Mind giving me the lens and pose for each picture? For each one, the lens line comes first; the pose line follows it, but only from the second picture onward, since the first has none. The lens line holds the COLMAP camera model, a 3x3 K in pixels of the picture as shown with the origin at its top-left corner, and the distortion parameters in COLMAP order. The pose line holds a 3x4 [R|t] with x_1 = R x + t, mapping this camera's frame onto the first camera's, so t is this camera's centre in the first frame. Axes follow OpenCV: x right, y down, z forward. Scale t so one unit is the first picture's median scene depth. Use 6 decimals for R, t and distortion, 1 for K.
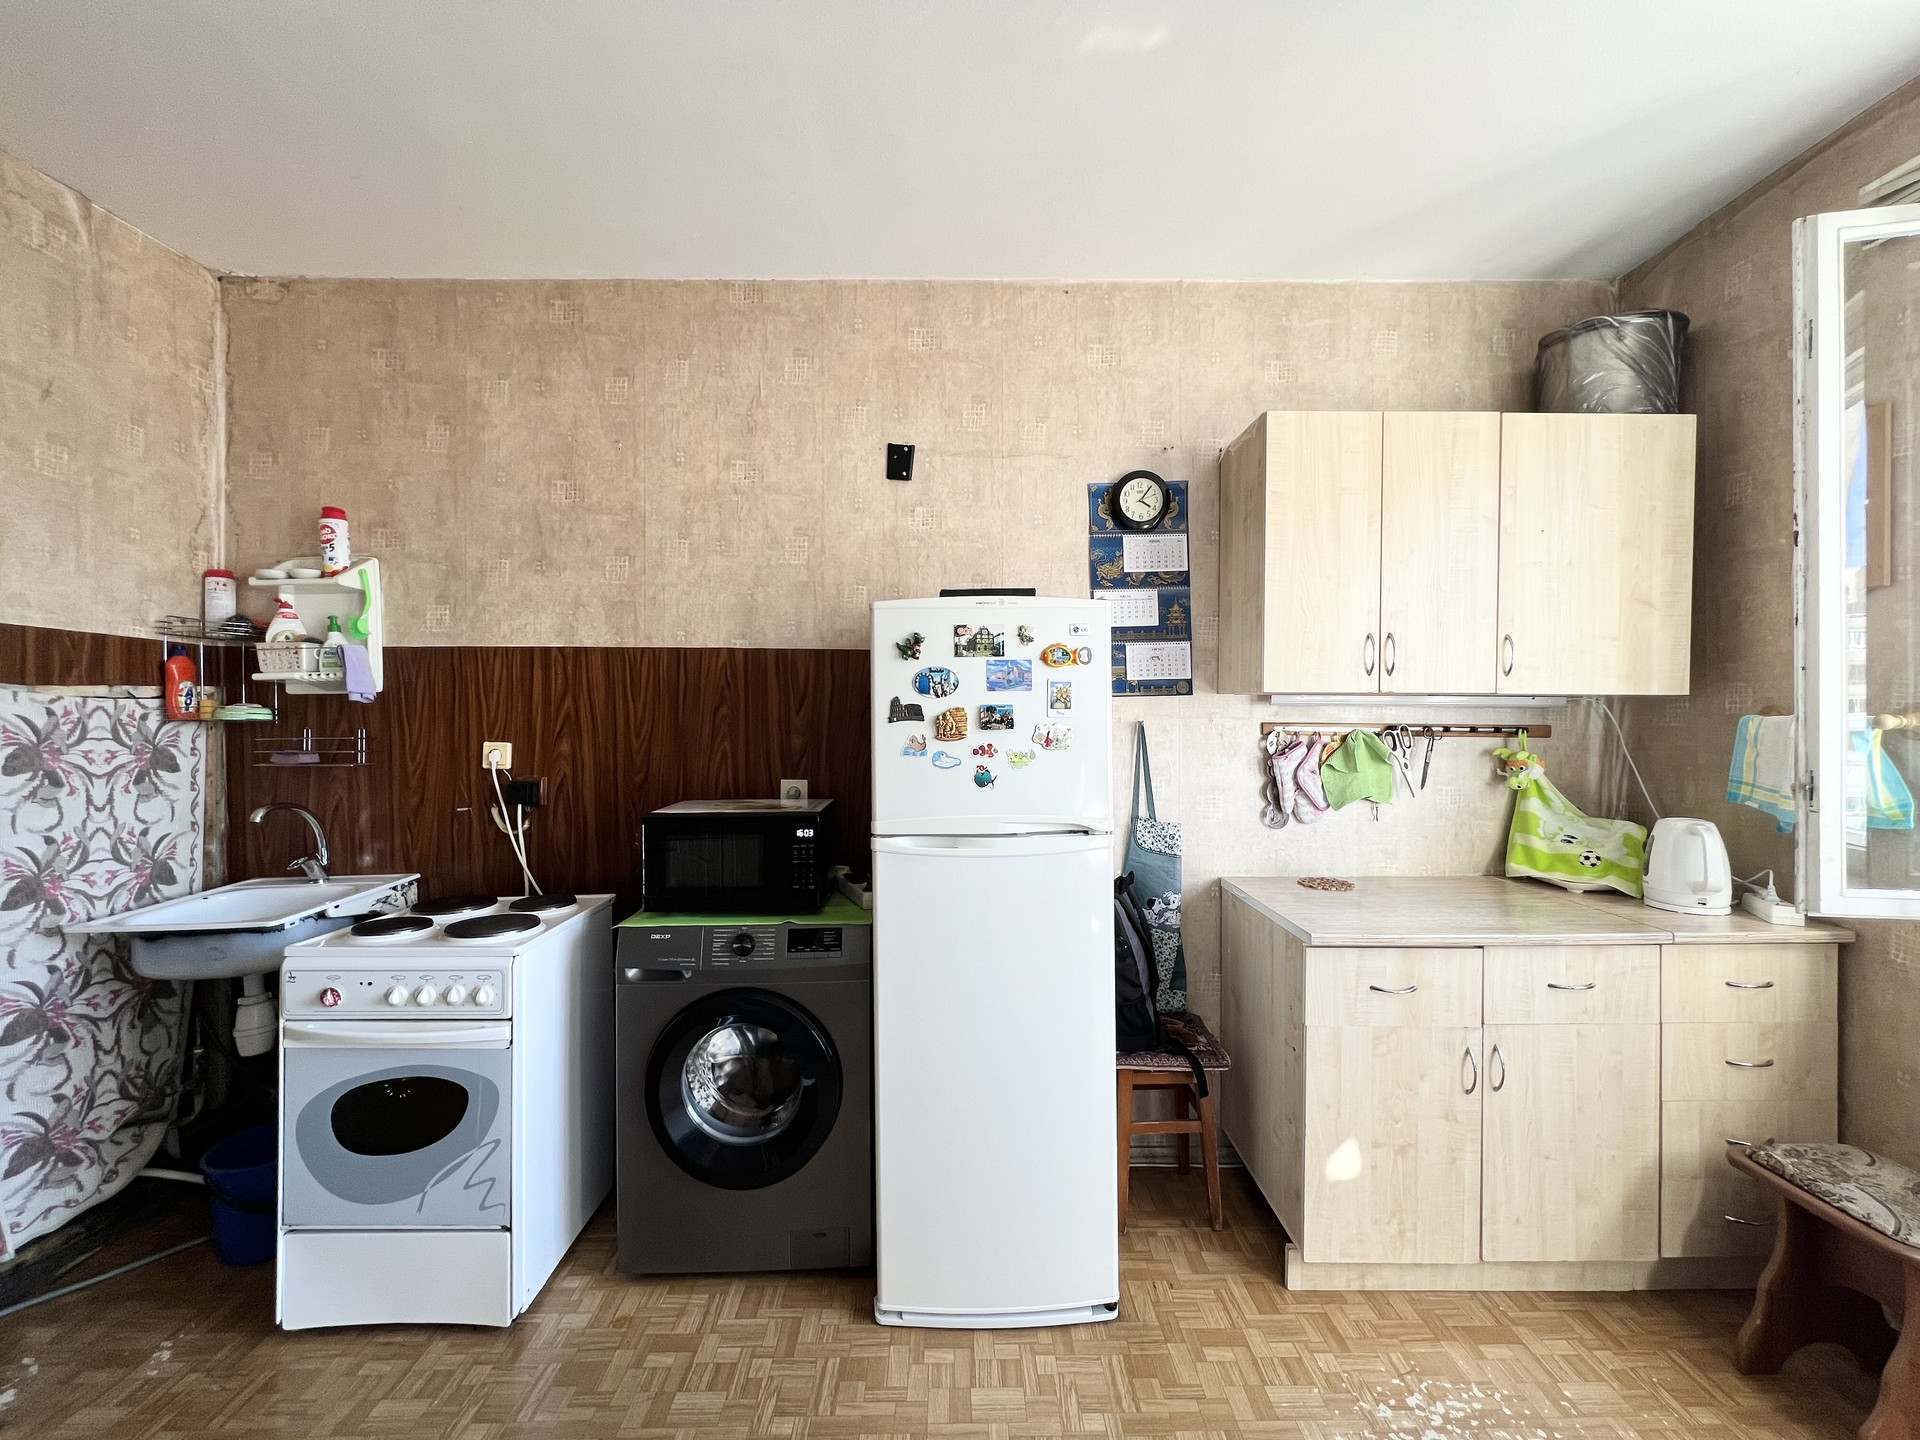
lens RADIAL K [[778.4, 0, 968.4], [0, 778.4, 721.2], [0, 0, 1]] dist [0.007430, -0.000028]
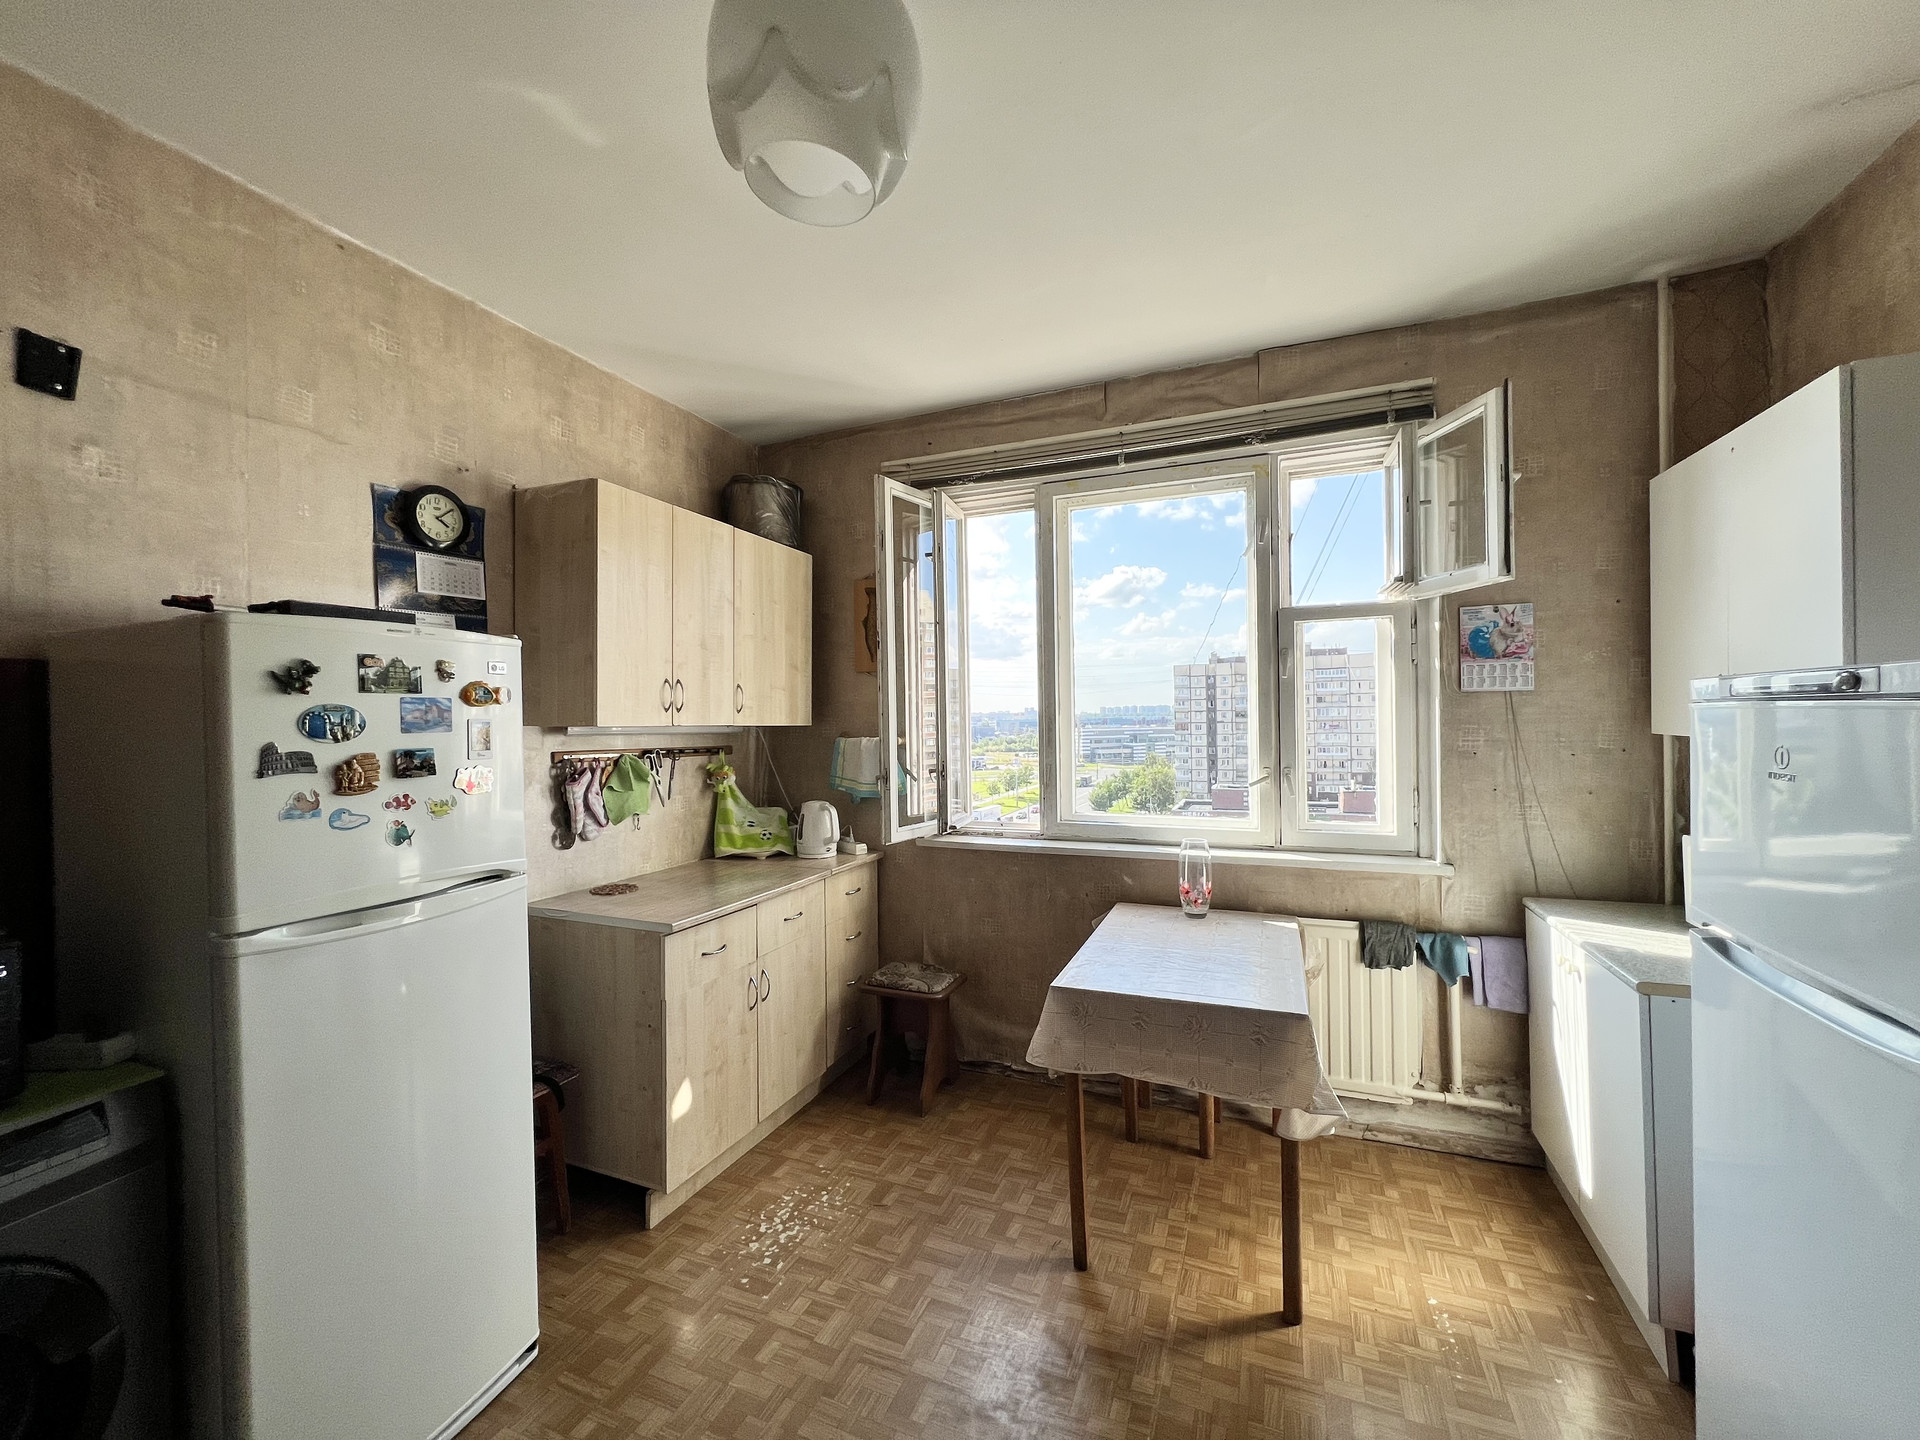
lens RADIAL K [[778.4, 0, 968.4], [0, 778.4, 721.2], [0, 0, 1]] dist [0.007430, -0.000028]
pose [[0.383303, -0.004802, 0.923610, -0.486223], [0.016605, 0.999861, -0.001693, -0.036455], [-0.923473, 0.015985, 0.383329, 0.080796]]
